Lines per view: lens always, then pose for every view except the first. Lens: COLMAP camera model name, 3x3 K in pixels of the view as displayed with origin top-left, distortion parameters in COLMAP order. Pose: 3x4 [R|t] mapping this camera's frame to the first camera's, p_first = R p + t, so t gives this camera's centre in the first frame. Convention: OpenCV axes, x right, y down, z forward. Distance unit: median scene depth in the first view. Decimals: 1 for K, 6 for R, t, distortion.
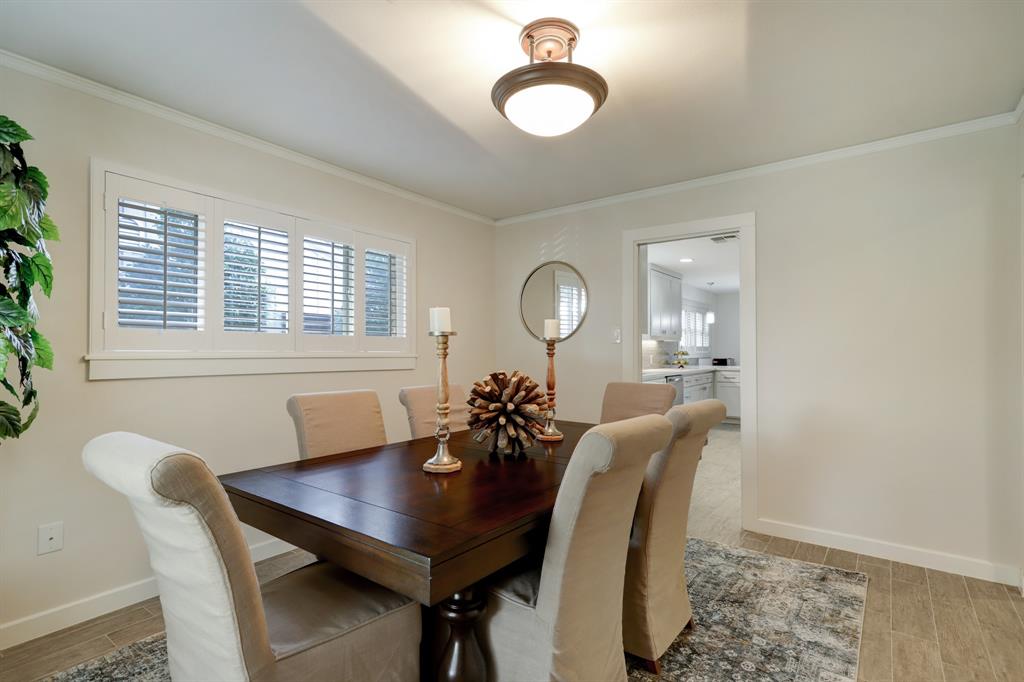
lens RADIAL K [[486.3, 0, 516.5], [0, 486.3, 343.2], [0, 0, 1]] dist [0.020687, 0.001311]
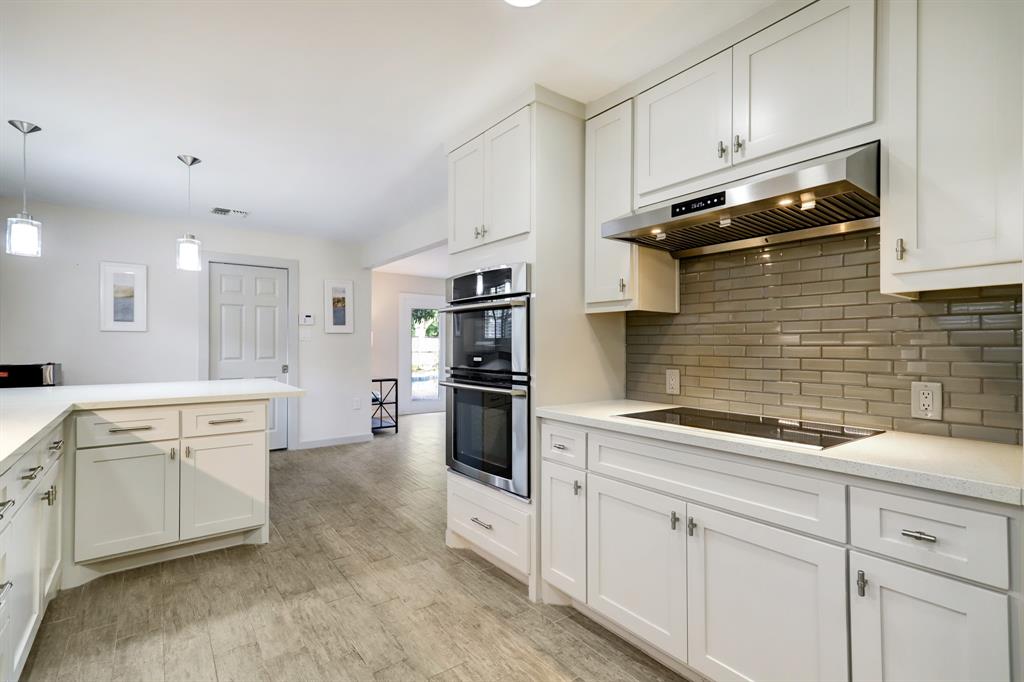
lens RADIAL K [[486.3, 0, 516.5], [0, 486.3, 343.2], [0, 0, 1]] dist [0.020687, 0.001311]
pose [[0.271731, 0.001042, 0.962373, 0.183580], [-0.013854, 0.999900, 0.002829, 0.009930], [-0.962274, -0.014102, 0.271718, 0.624966]]
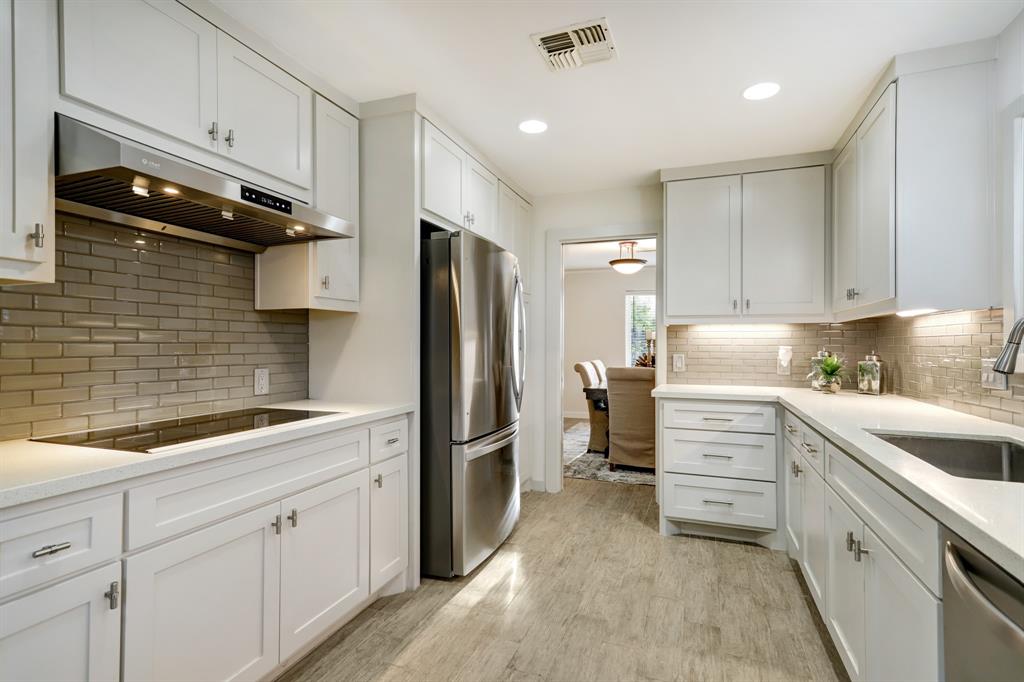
lens RADIAL K [[486.3, 0, 516.5], [0, 486.3, 343.2], [0, 0, 1]] dist [0.020687, 0.001311]
pose [[-0.960429, -0.007823, -0.278416, 0.351022], [-0.003763, 0.999879, -0.015115, 0.012818], [0.278501, -0.013469, -0.960342, 0.821879]]
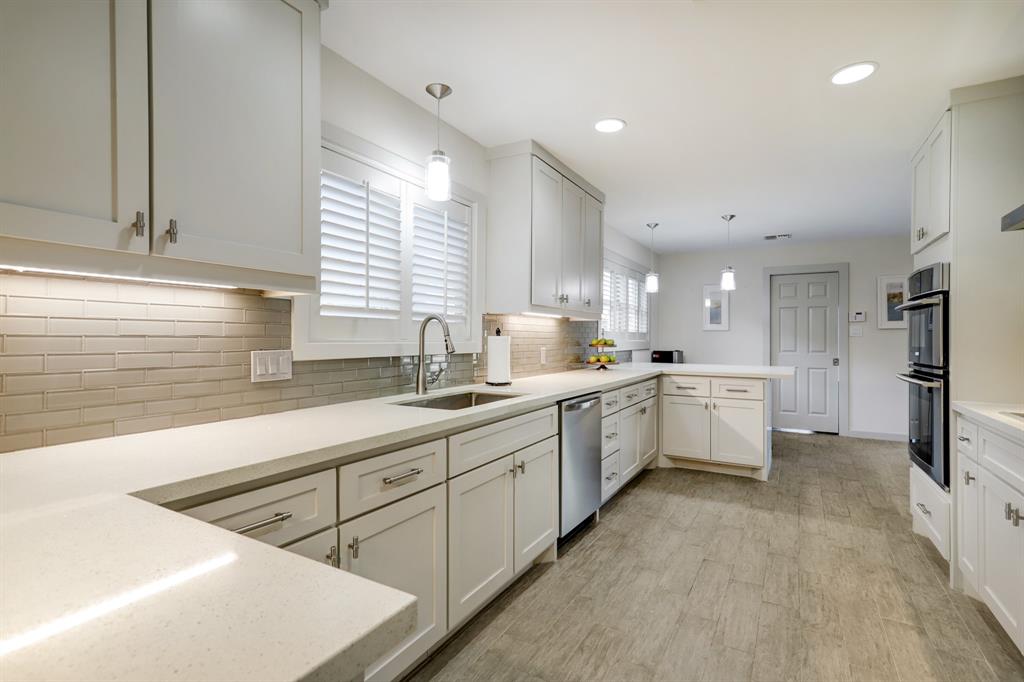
lens RADIAL K [[486.3, 0, 516.5], [0, 486.3, 343.2], [0, 0, 1]] dist [0.020687, 0.001311]
pose [[0.991417, 0.001584, 0.130728, 0.161809], [-0.004733, 0.999706, 0.023785, 0.007579], [-0.130652, -0.024200, 0.991133, 0.445401]]
